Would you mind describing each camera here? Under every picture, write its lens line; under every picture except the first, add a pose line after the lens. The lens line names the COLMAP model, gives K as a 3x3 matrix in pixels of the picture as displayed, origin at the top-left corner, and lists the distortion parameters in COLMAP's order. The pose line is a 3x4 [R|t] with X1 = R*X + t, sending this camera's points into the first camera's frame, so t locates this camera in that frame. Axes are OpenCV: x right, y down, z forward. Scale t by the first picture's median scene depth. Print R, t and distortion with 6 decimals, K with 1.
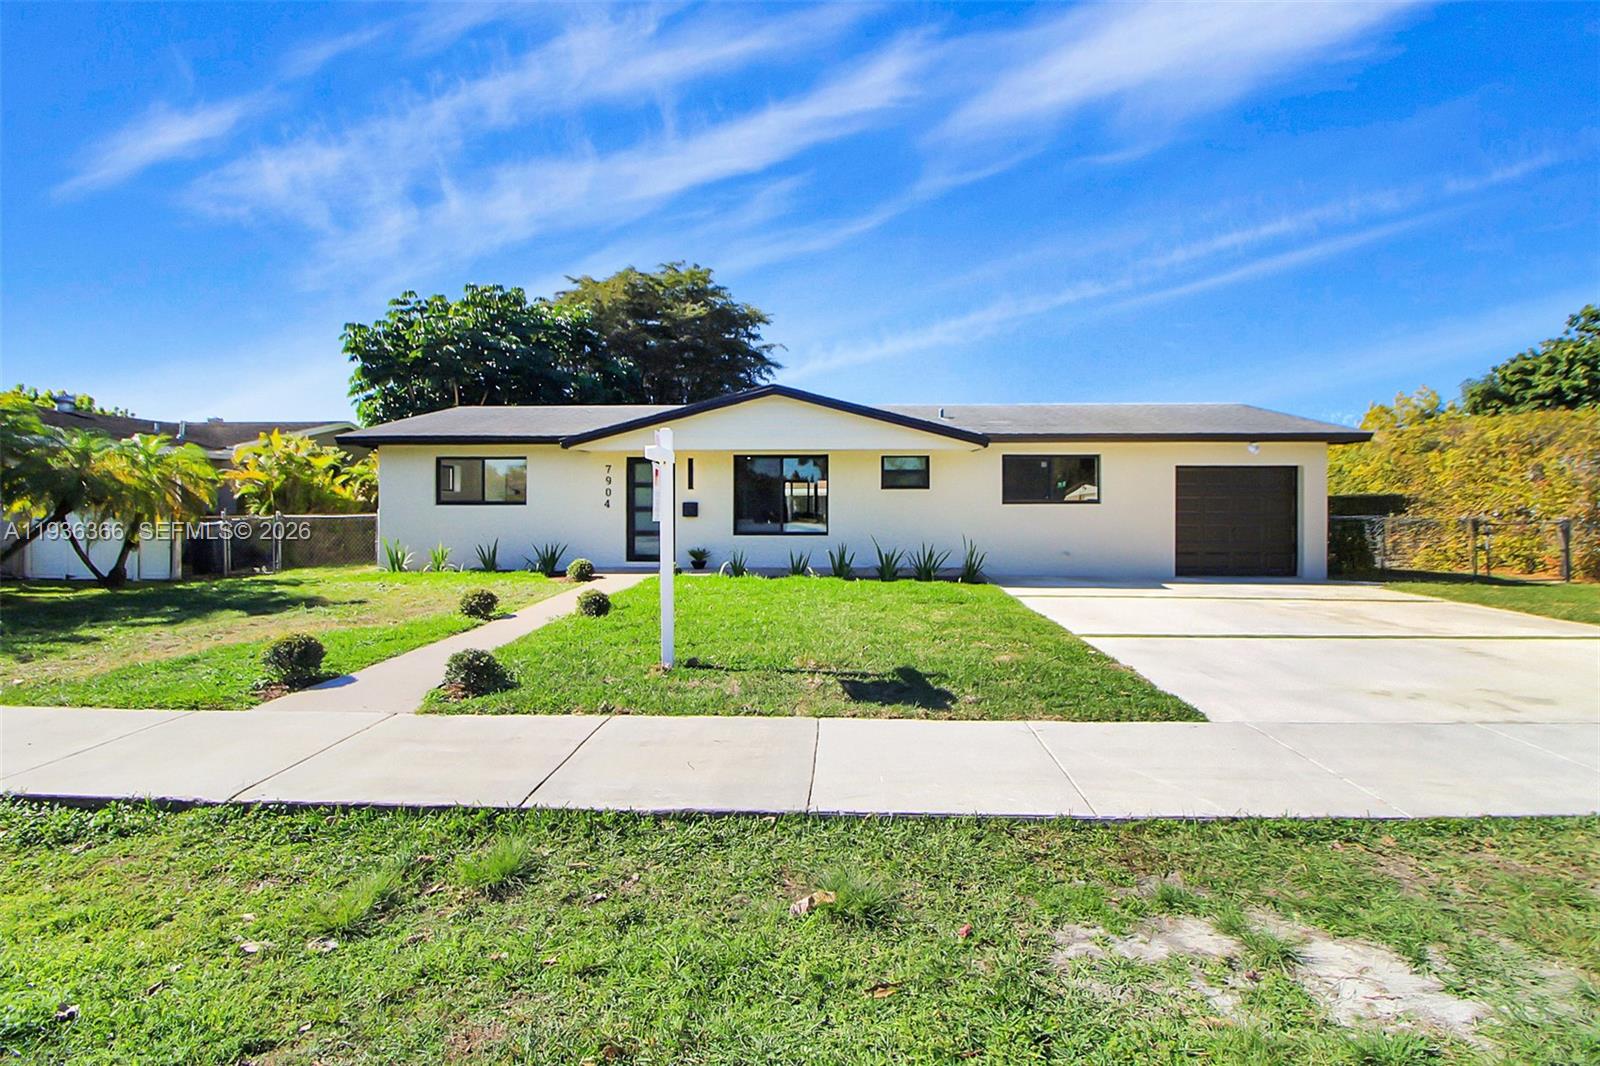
lens RADIAL K [[755.4, 0, 800.0], [0, 755.4, 533.0], [0, 0, 1]] dist [-0.002107, -0.000200]
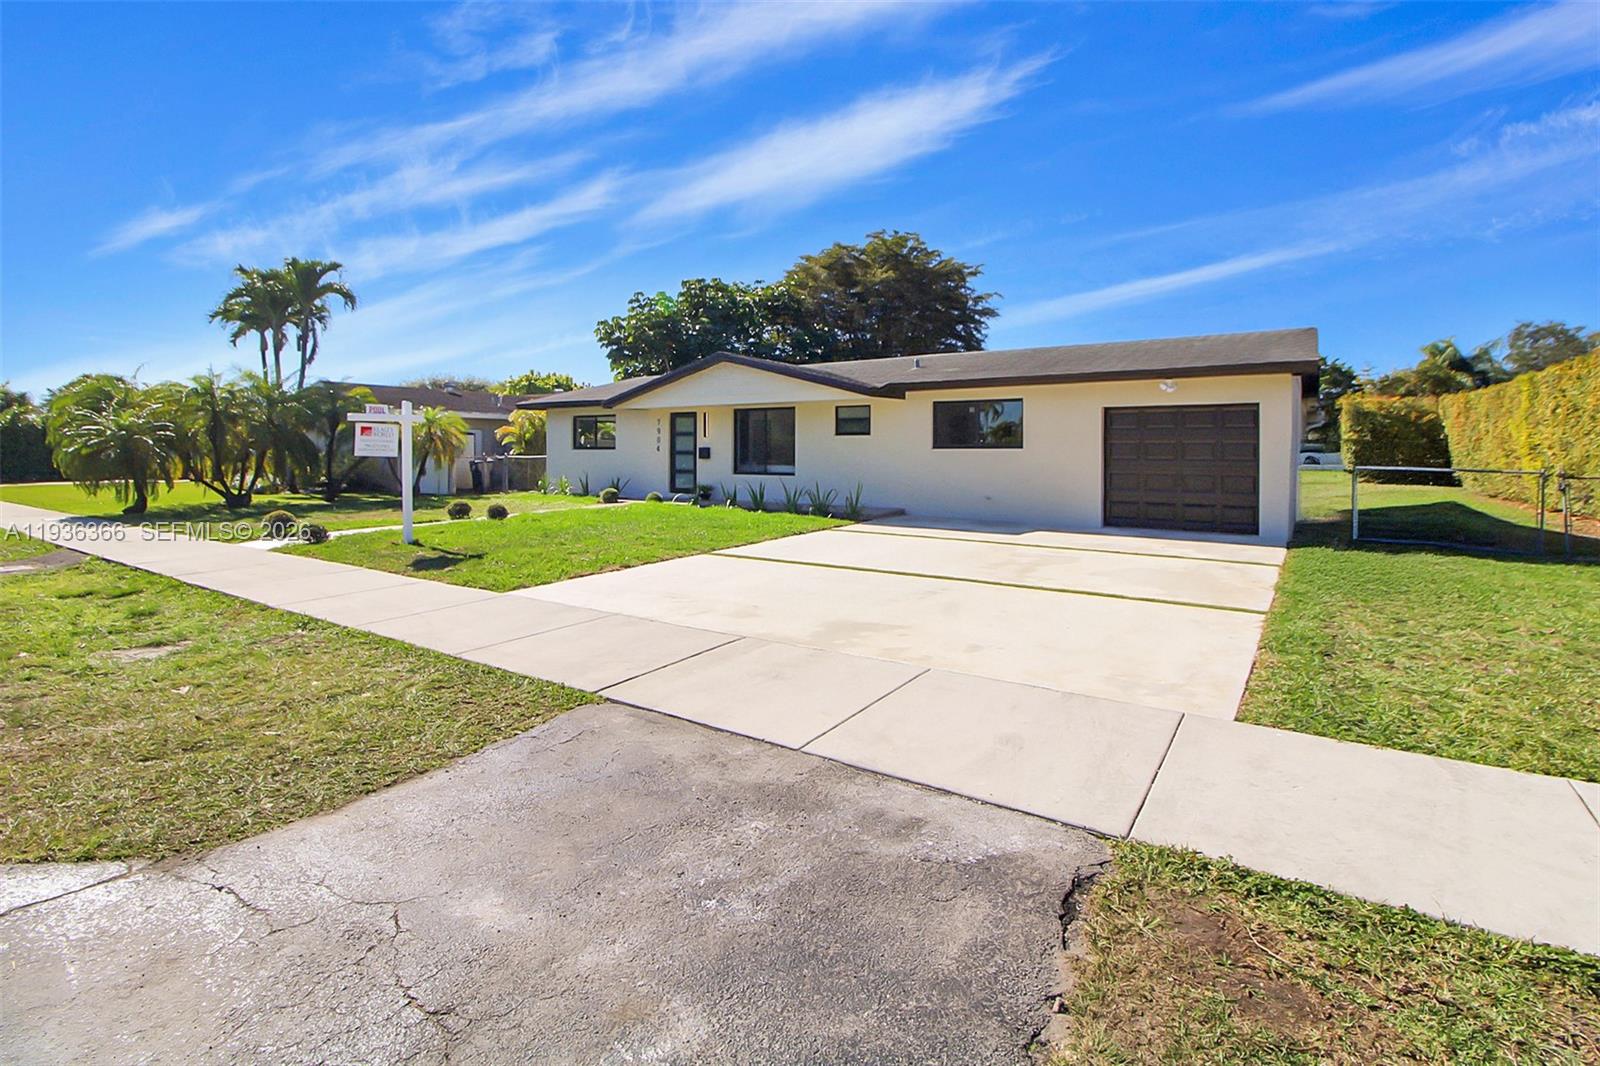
lens RADIAL K [[763.4, 0, 800.7], [0, 763.4, 458.6], [0, 0, 1]] dist [-0.004754, -0.000815]
pose [[0.850690, 0.006680, -0.525626, 0.655518], [-0.024626, 0.999328, -0.027156, 0.008245], [0.525091, 0.036046, 0.850282, 0.007694]]
